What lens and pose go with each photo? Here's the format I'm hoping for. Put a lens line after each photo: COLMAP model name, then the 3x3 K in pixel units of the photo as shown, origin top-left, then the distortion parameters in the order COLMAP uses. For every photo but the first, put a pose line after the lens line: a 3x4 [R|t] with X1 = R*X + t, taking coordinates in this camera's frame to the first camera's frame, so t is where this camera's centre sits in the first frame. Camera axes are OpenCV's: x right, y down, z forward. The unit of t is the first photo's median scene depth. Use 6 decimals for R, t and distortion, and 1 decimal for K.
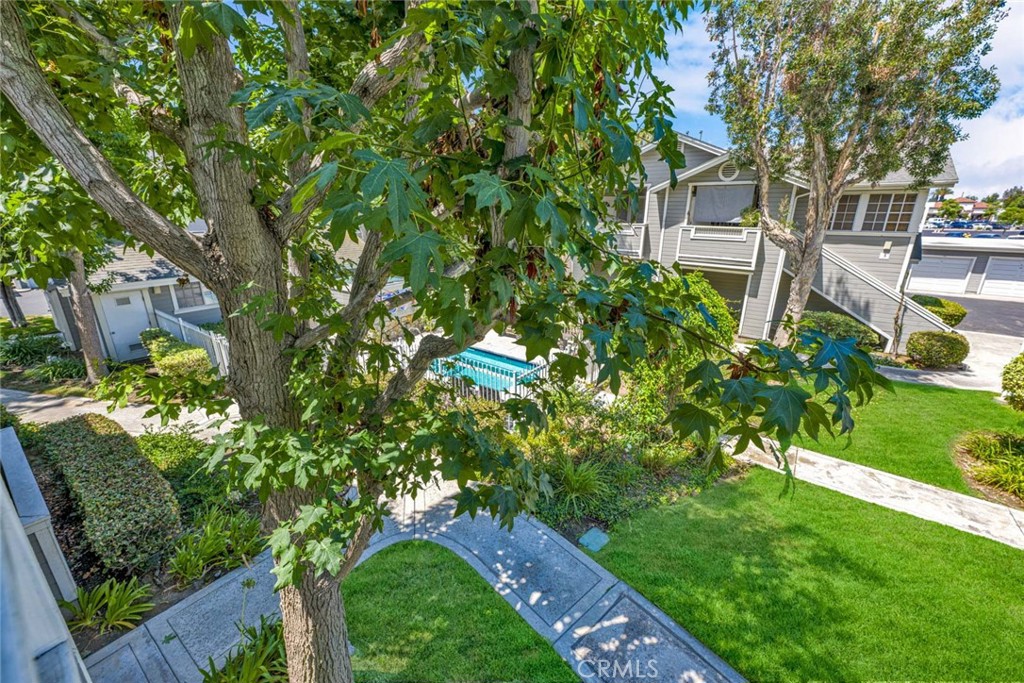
lens RADIAL K [[418.3, 0, 512.0], [0, 418.3, 341.5], [0, 0, 1]] dist [-0.002254, -0.000227]
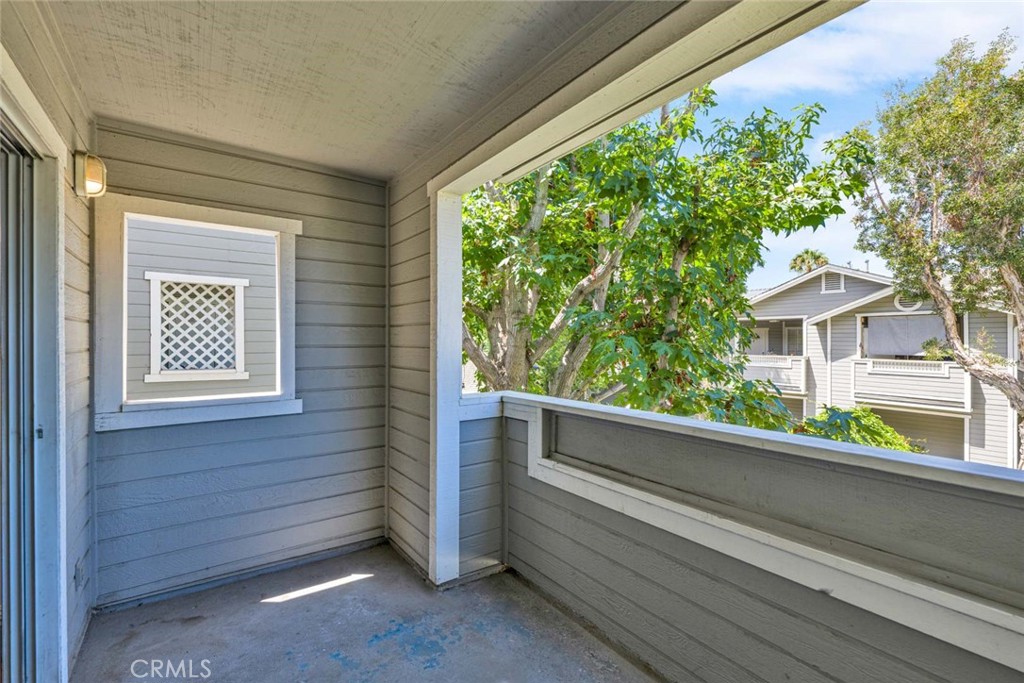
lens RADIAL K [[435.6, 0, 472.6], [0, 435.6, 339.4], [0, 0, 1]] dist [-0.000231, -0.000074]
pose [[0.930731, -0.005233, -0.365667, -0.017246], [-0.105594, 0.953463, -0.282415, 0.052138], [0.350128, 0.301465, 0.886865, -0.197245]]
